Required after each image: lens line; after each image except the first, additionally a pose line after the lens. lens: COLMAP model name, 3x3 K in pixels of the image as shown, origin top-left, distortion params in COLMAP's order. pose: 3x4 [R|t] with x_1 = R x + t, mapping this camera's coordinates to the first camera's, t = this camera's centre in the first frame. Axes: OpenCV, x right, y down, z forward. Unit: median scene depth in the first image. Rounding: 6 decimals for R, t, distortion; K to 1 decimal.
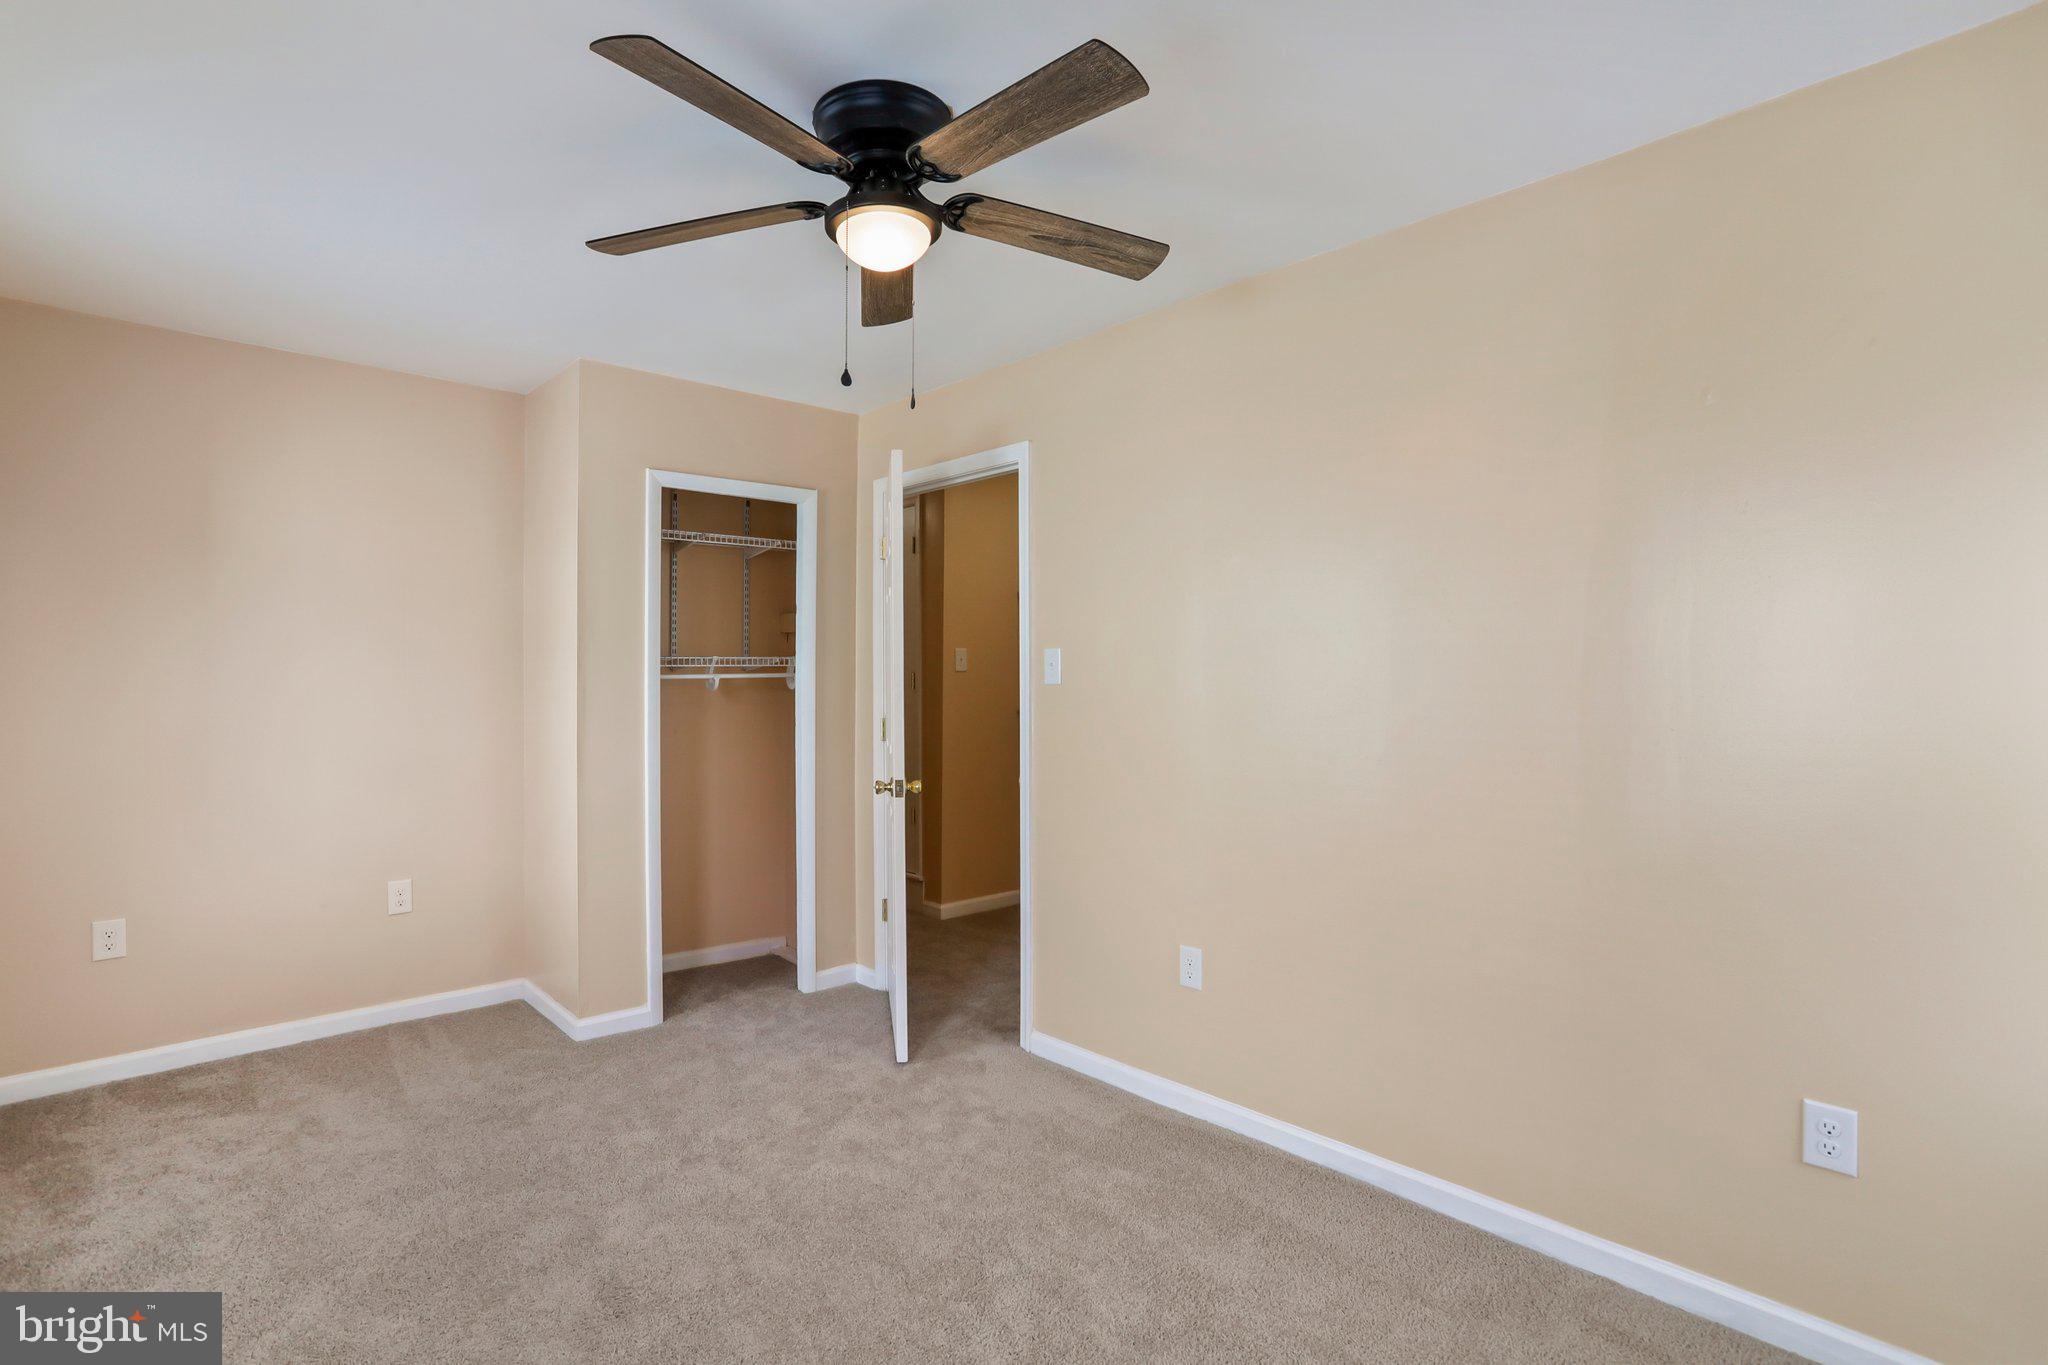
lens RADIAL K [[1003.4, 0, 1016.2], [0, 1003.4, 670.2], [0, 0, 1]] dist [-0.039297, 0.016917]
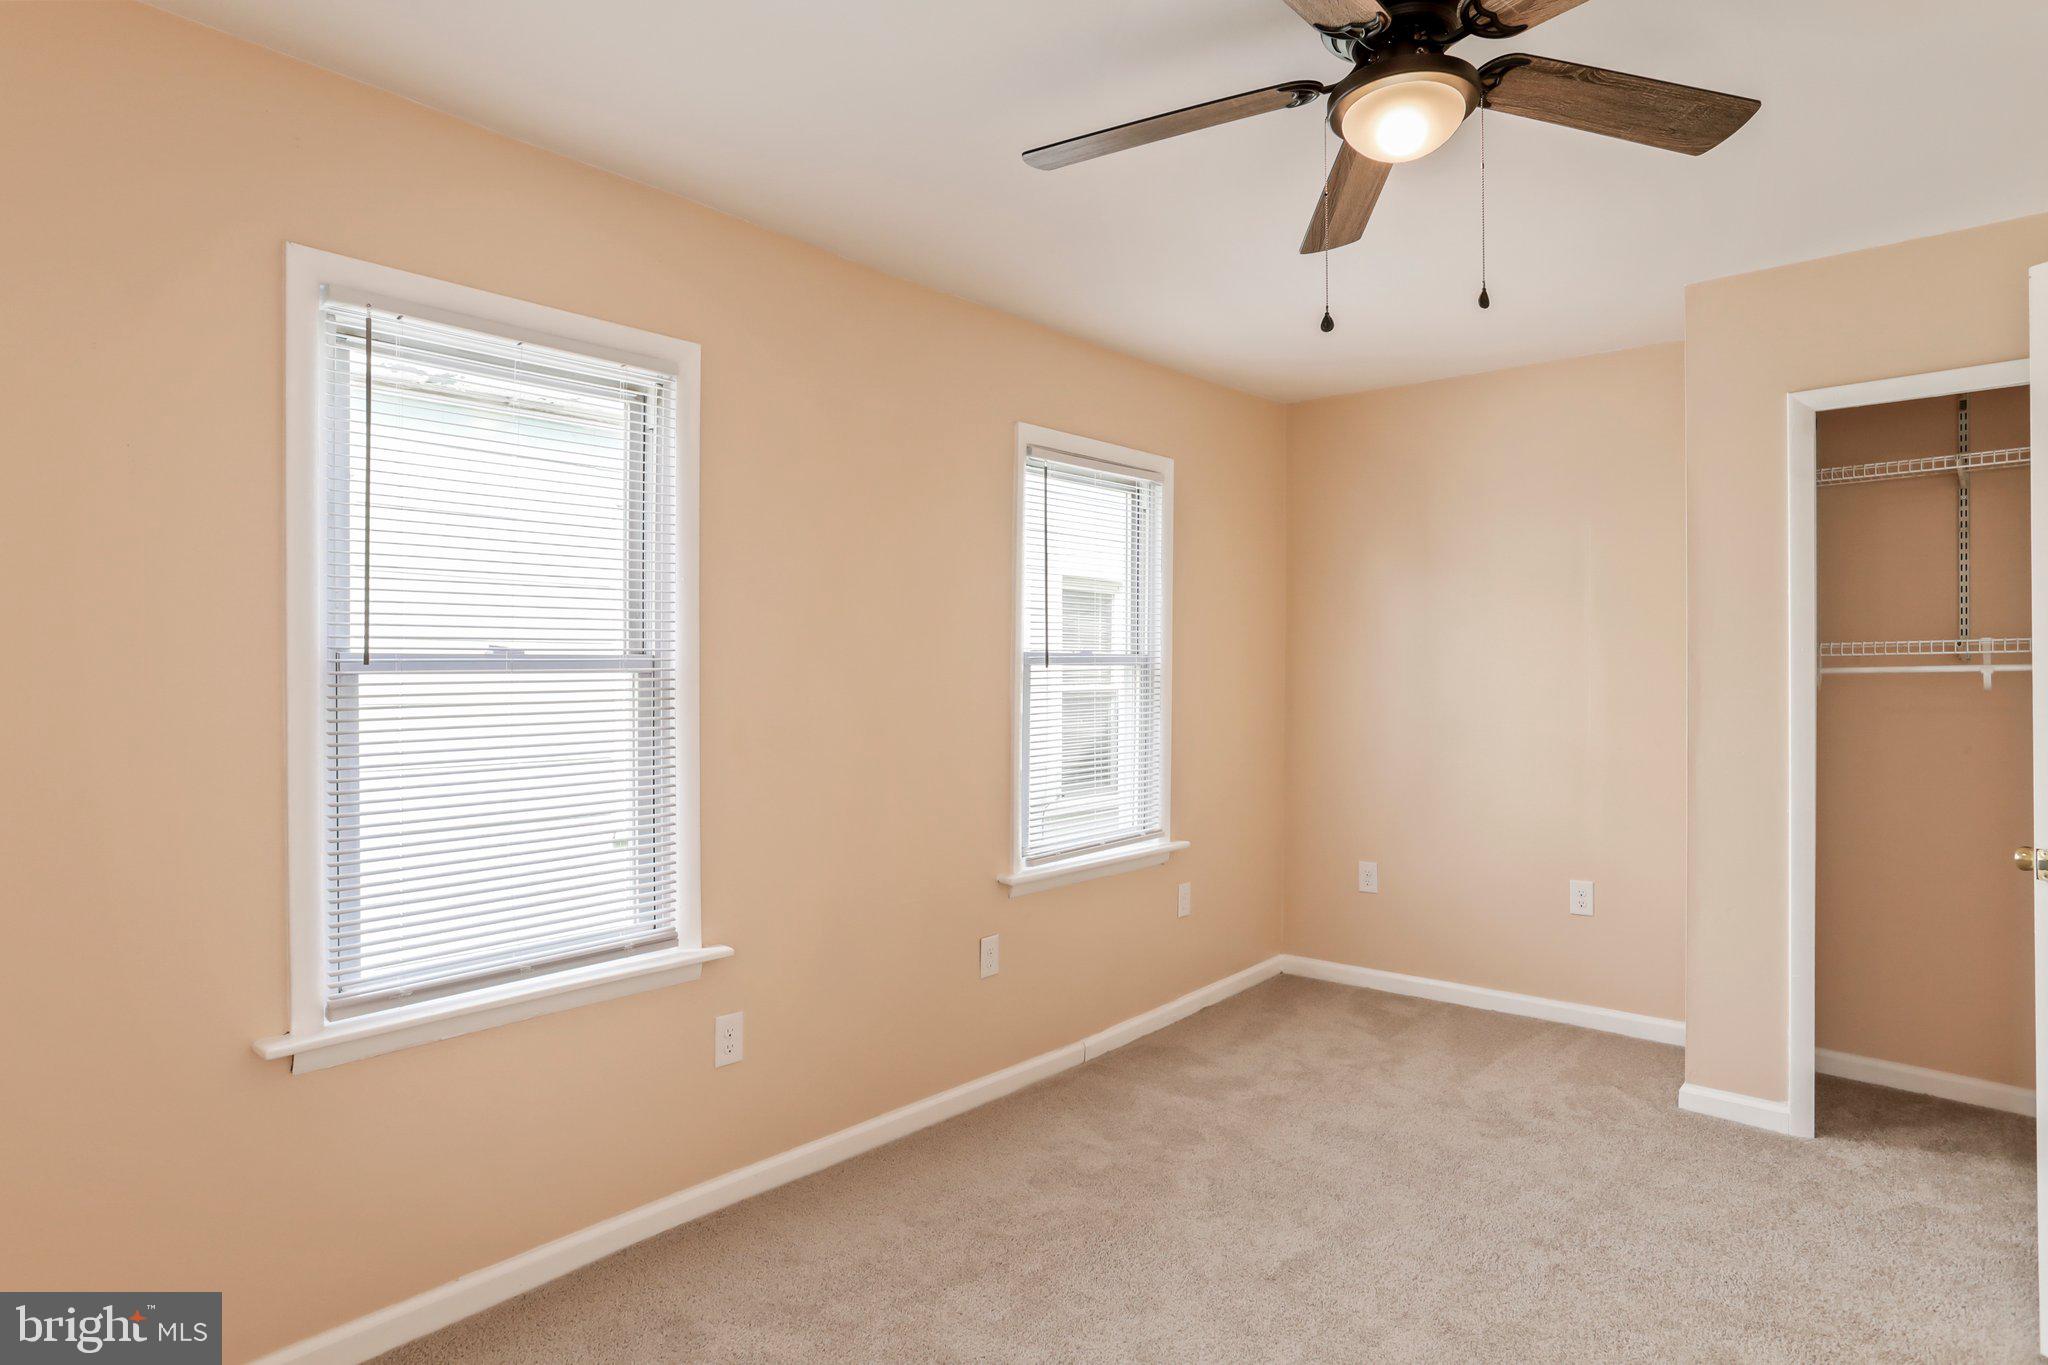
lens RADIAL K [[1135.8, 0, 1026.2], [0, 1135.8, 686.8], [0, 0, 1]] dist [0.002512, -0.002105]
pose [[0.105407, 0.011349, -0.994364, 0.434165], [0.013932, 0.999820, 0.012888, -0.000307], [0.994332, -0.015212, 0.105230, 0.347449]]
